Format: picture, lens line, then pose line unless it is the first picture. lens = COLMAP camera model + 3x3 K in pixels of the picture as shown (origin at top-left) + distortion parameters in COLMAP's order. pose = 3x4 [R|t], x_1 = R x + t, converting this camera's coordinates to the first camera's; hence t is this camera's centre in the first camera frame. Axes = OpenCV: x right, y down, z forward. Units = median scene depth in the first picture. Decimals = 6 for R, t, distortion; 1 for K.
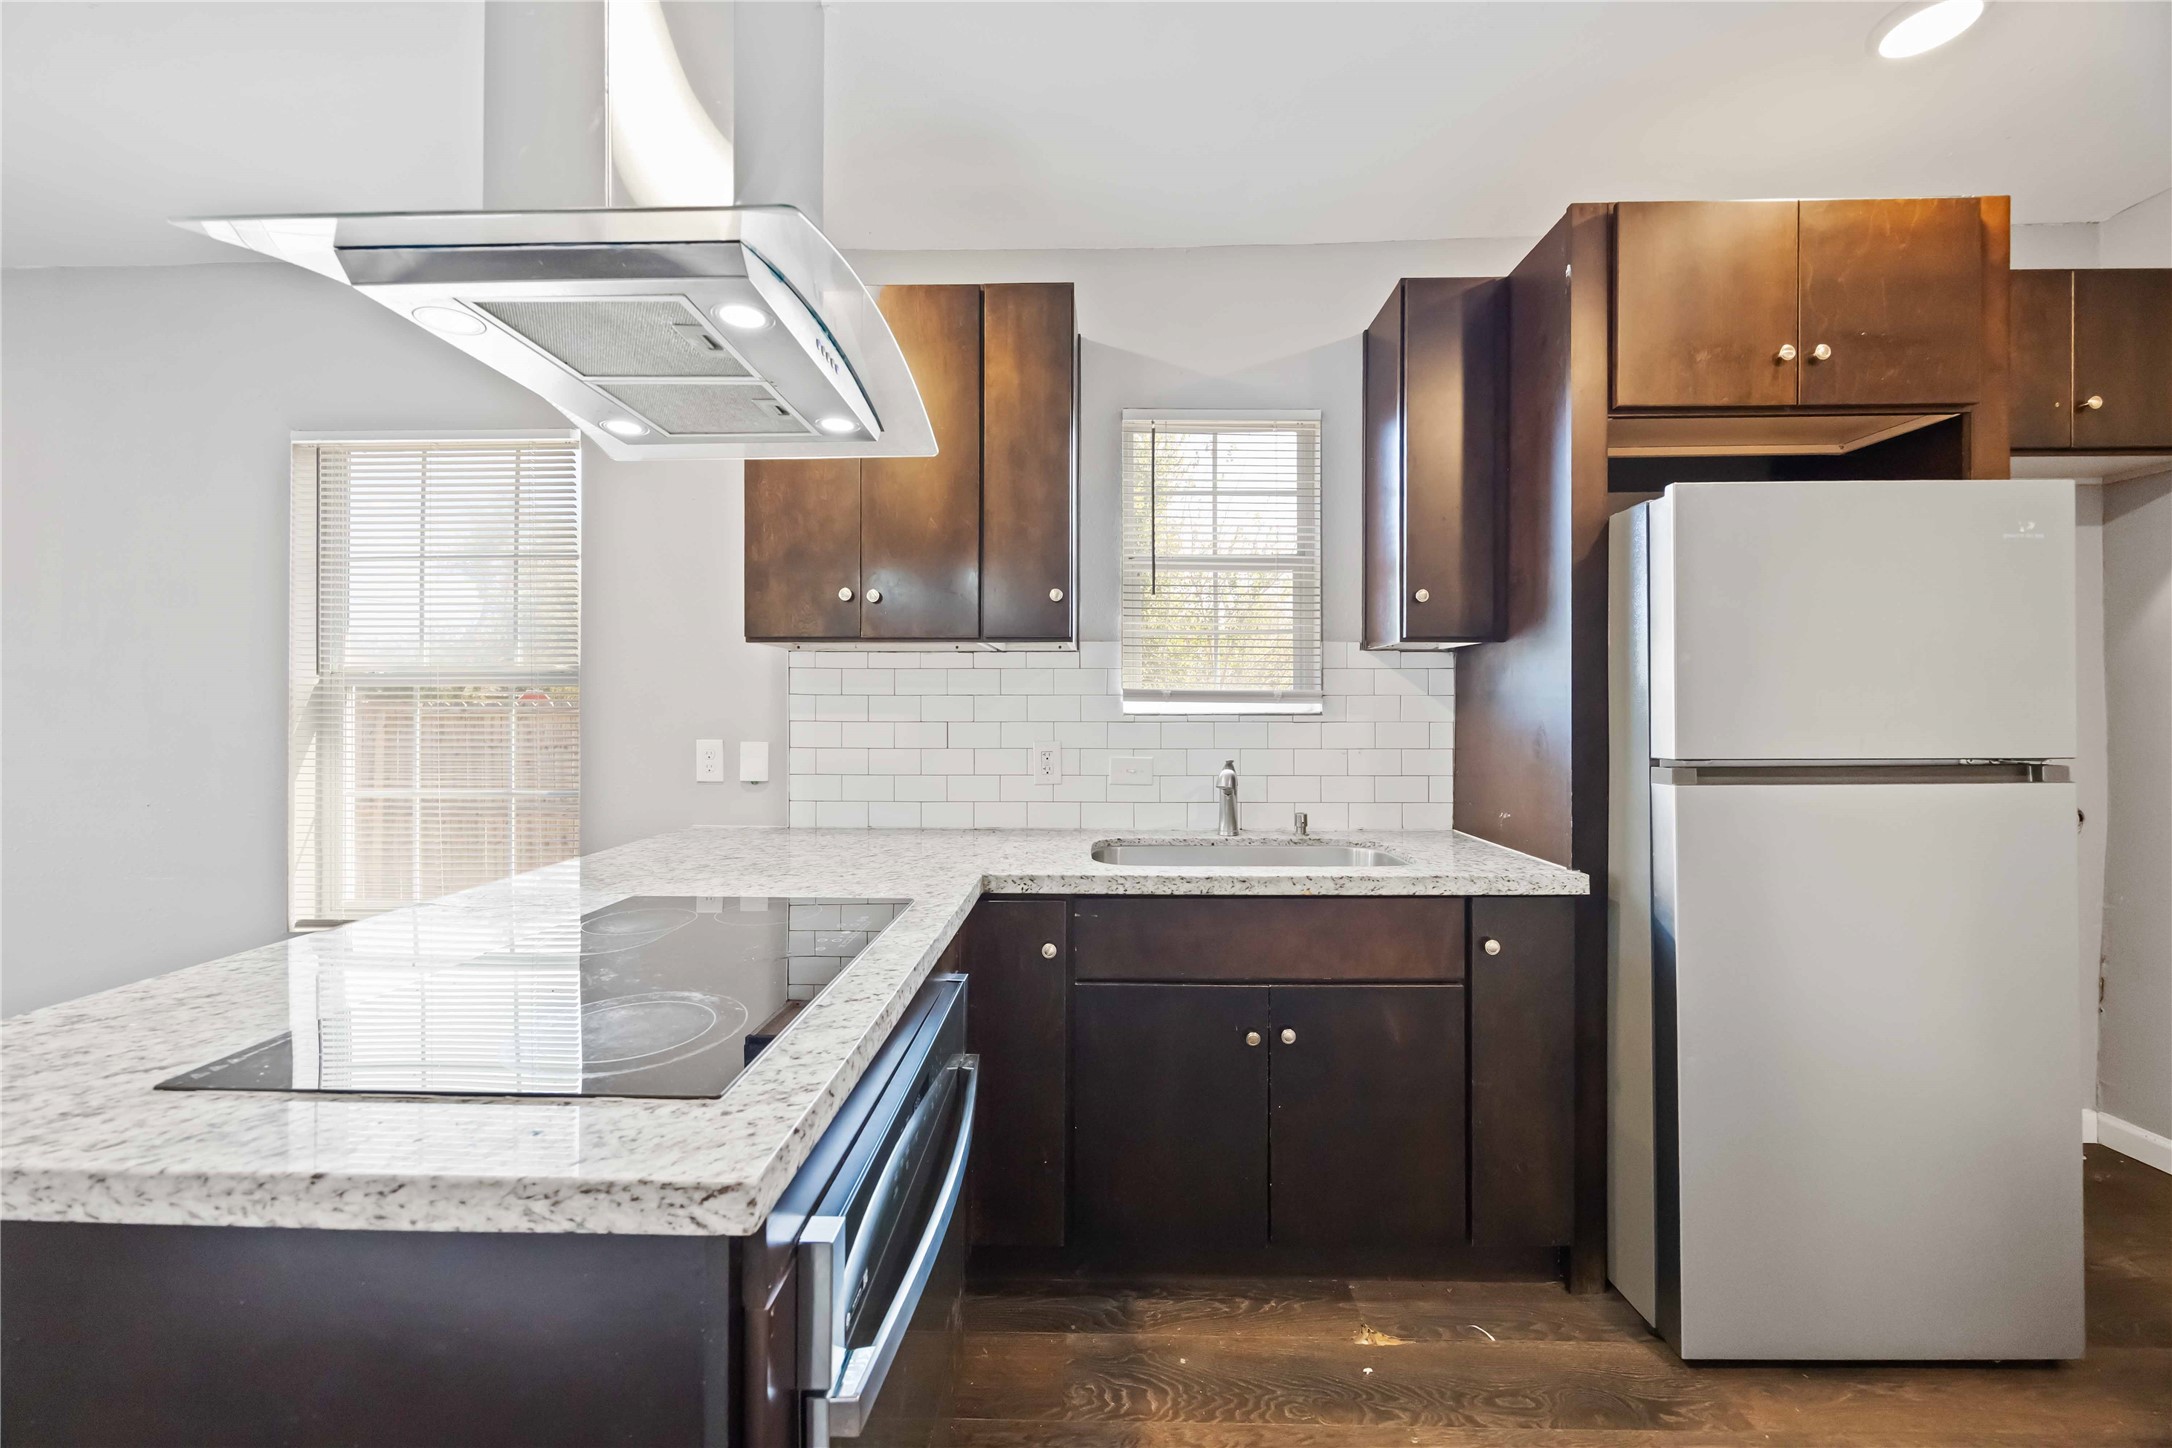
lens RADIAL K [[879.5, 0, 1080.6], [0, 879.5, 714.7], [0, 0, 1]] dist [0.000157, 0.000221]
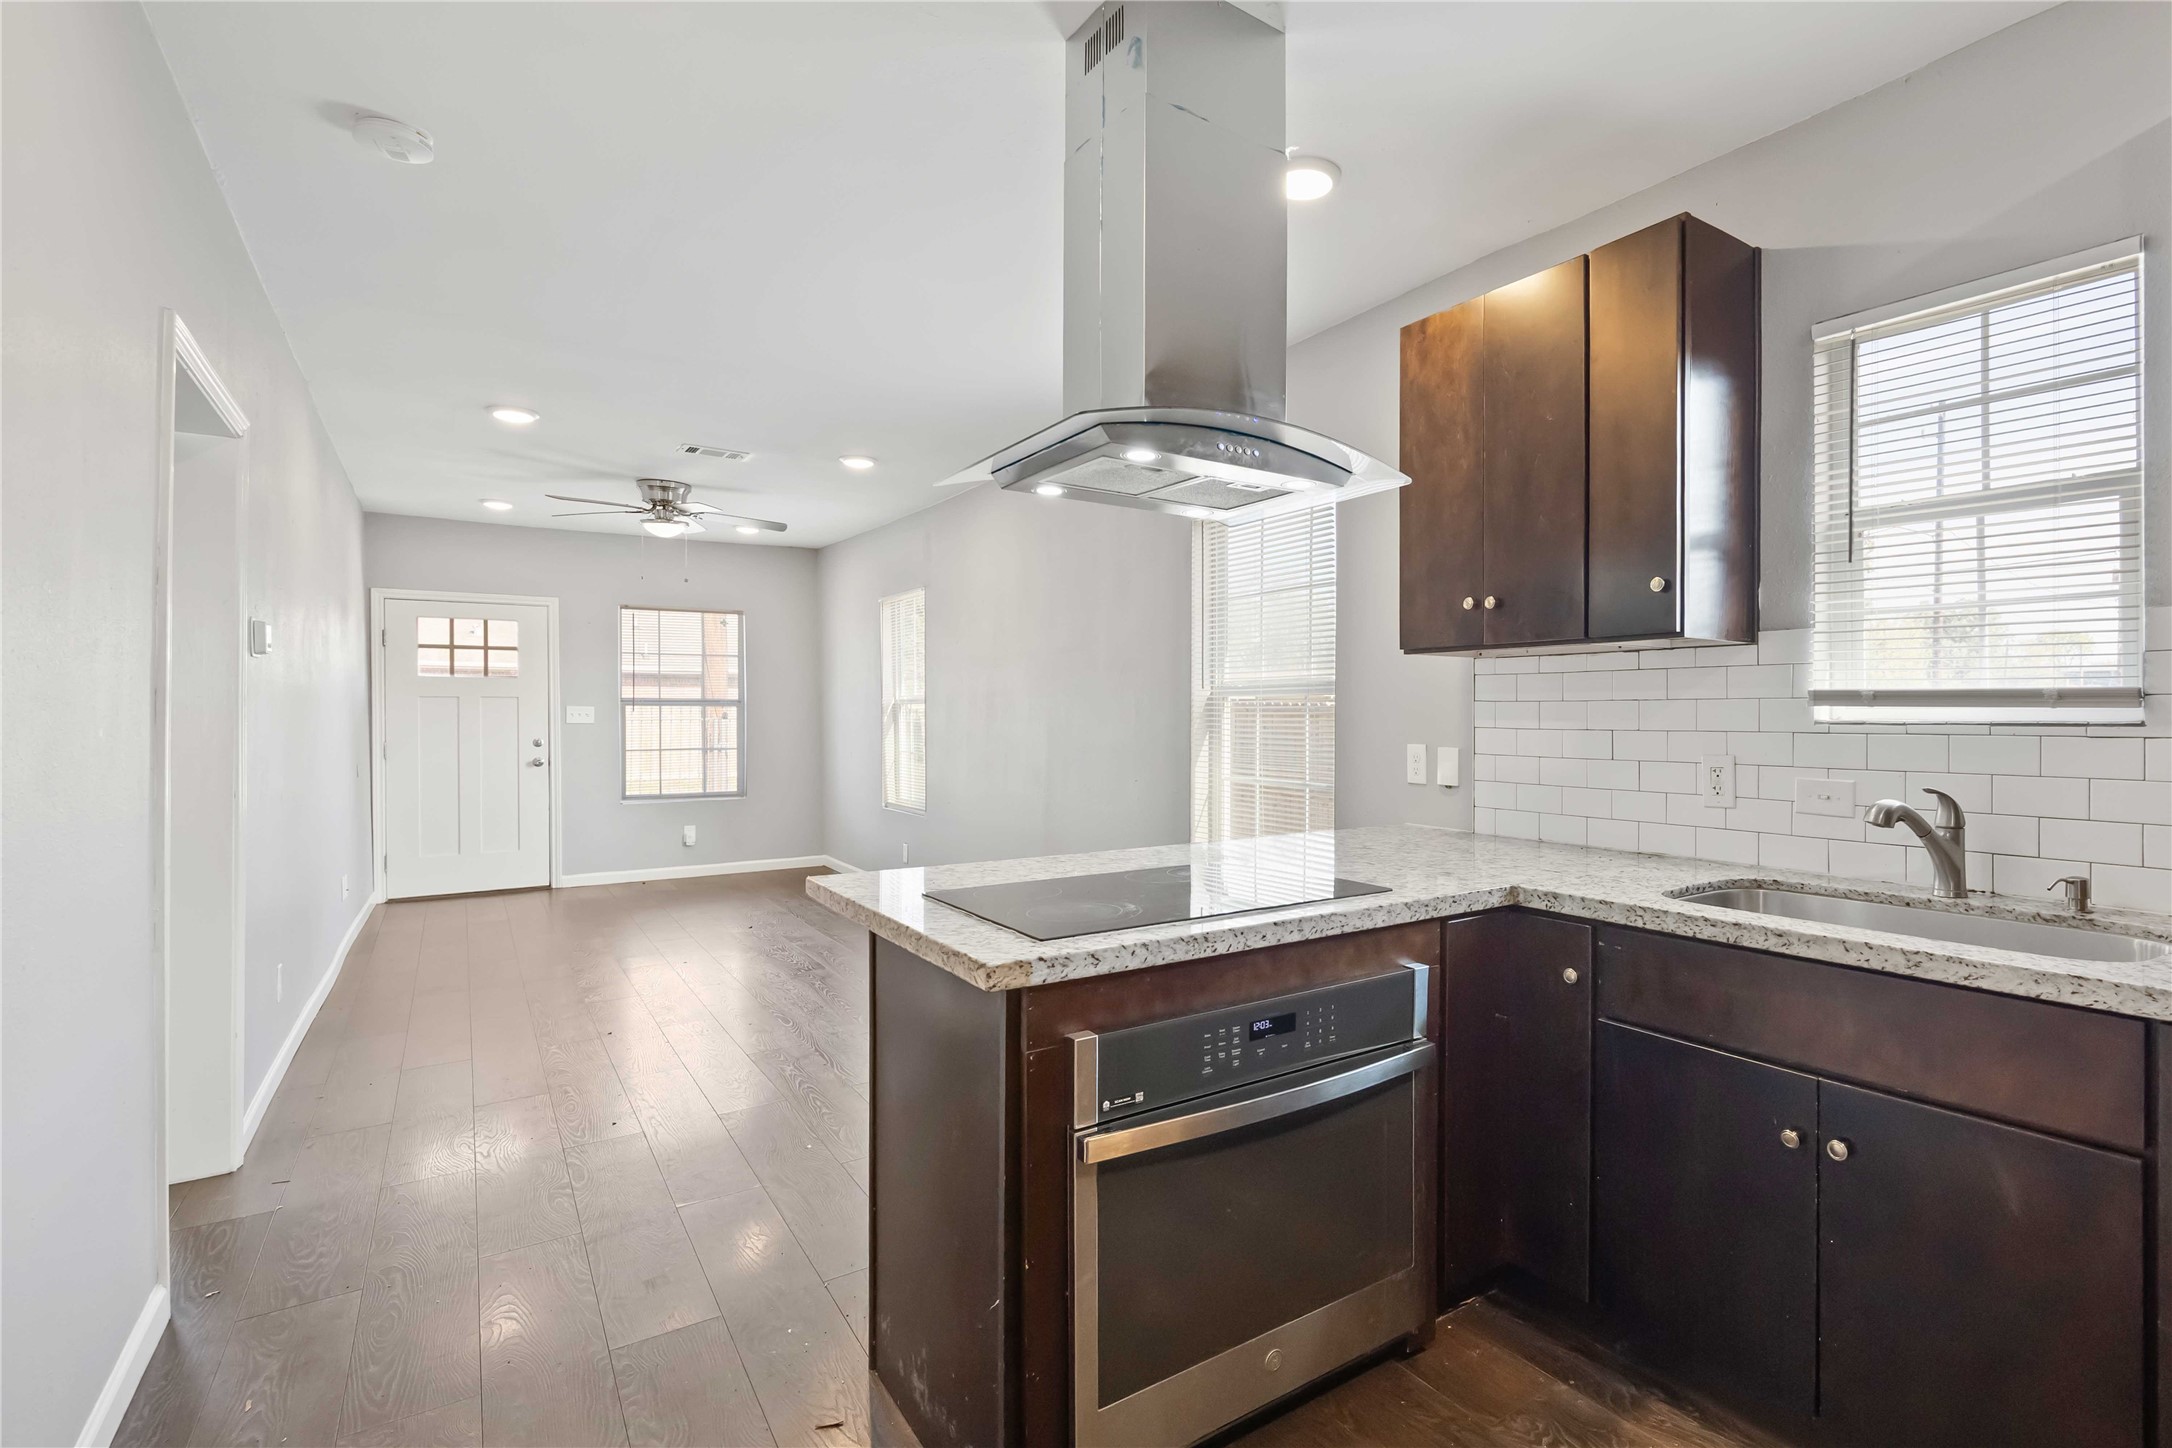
lens RADIAL K [[987.4, 0, 1087.3], [0, 987.4, 718.1], [0, 0, 1]] dist [0.003522, 0.000670]
pose [[0.563661, 0.002899, -0.826001, 0.443738], [-0.004130, 0.999991, 0.000691, -0.002903], [0.825996, 0.003021, 0.563668, -0.011236]]
